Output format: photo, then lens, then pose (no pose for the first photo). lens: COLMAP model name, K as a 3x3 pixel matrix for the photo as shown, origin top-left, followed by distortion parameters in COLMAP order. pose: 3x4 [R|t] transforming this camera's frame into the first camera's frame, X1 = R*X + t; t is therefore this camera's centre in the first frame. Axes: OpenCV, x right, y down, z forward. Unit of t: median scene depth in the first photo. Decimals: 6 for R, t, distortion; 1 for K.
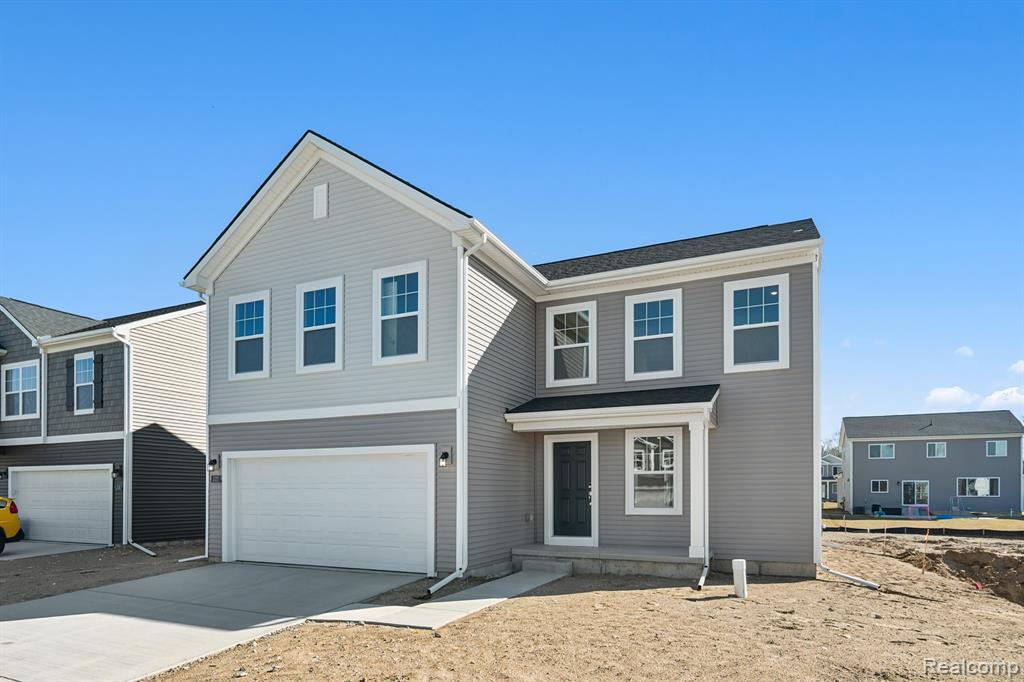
lens RADIAL K [[434.2, 0, 511.9], [0, 434.2, 399.8], [0, 0, 1]] dist [0.000735, -0.000025]
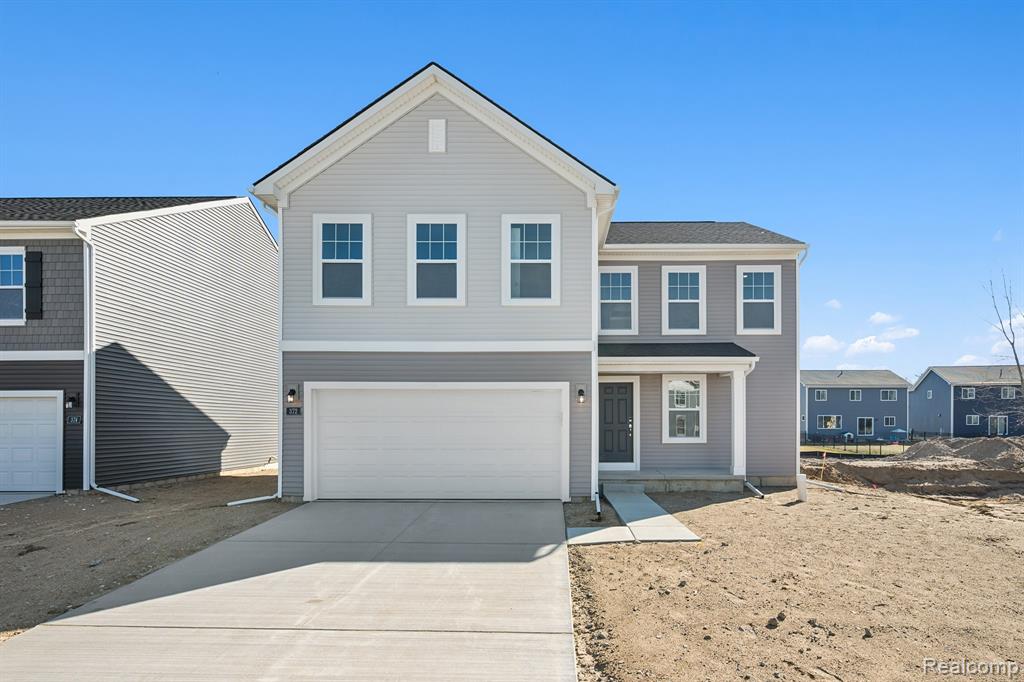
lens RADIAL K [[399.8, 0, 497.5], [0, 399.8, 341.4], [0, 0, 1]] dist [0.000413, -0.000008]
pose [[0.948724, 0.063987, 0.309561, -0.546598], [-0.064634, 0.997876, -0.008178, 0.015436], [-0.309427, -0.012250, 0.950844, 0.071305]]
